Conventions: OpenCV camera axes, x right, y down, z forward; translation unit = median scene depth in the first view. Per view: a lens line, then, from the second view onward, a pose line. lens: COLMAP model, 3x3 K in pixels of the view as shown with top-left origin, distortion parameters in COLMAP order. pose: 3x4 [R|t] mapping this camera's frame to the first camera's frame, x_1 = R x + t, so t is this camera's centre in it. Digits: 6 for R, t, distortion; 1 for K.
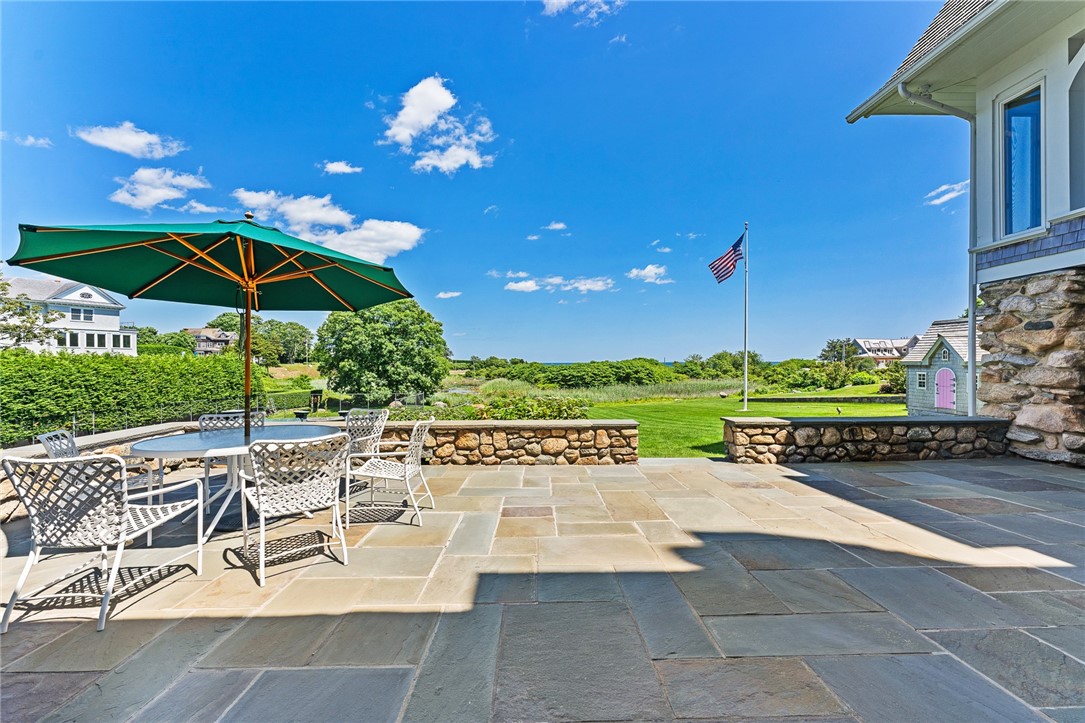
lens RADIAL K [[440.3, 0, 542.5], [0, 440.3, 361.5], [0, 0, 1]] dist [0.002581, 0.000283]
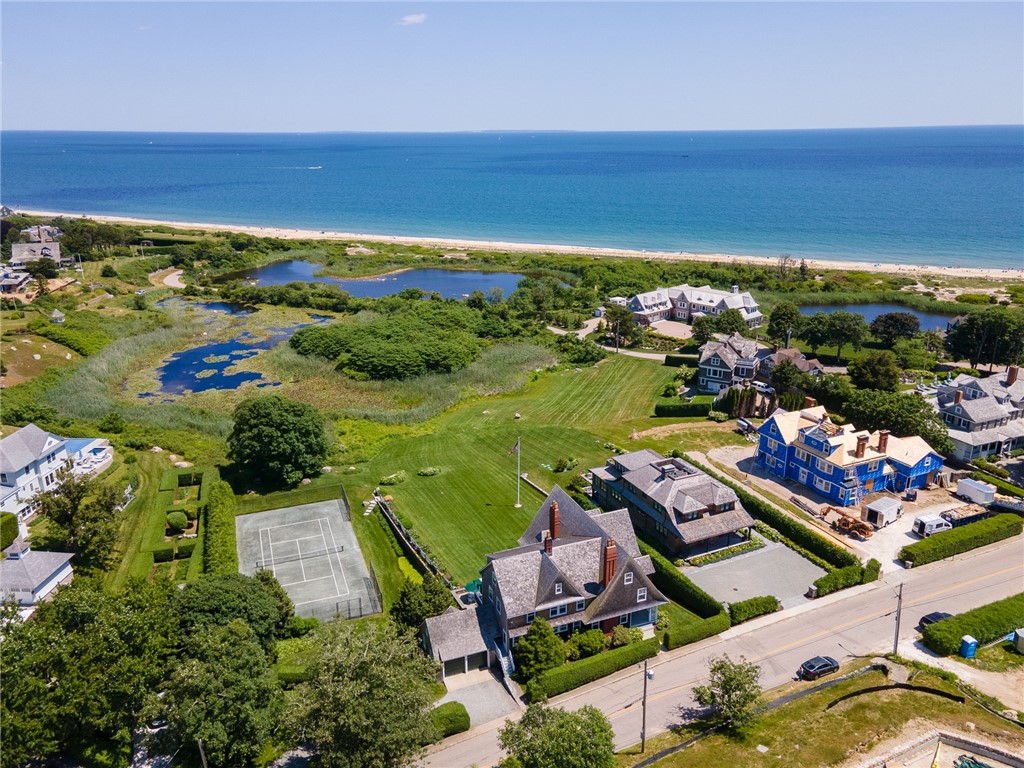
lens RADIAL K [[731.3, 0, 498.5], [0, 731.3, 385.7], [0, 0, 1]] dist [0.054166, 0.003918]
pose [[0.943355, -0.116043, 0.310829, -0.233177], [0.012241, 0.948377, 0.316909, -0.500334], [-0.331558, -0.295153, 0.896077, -0.676822]]
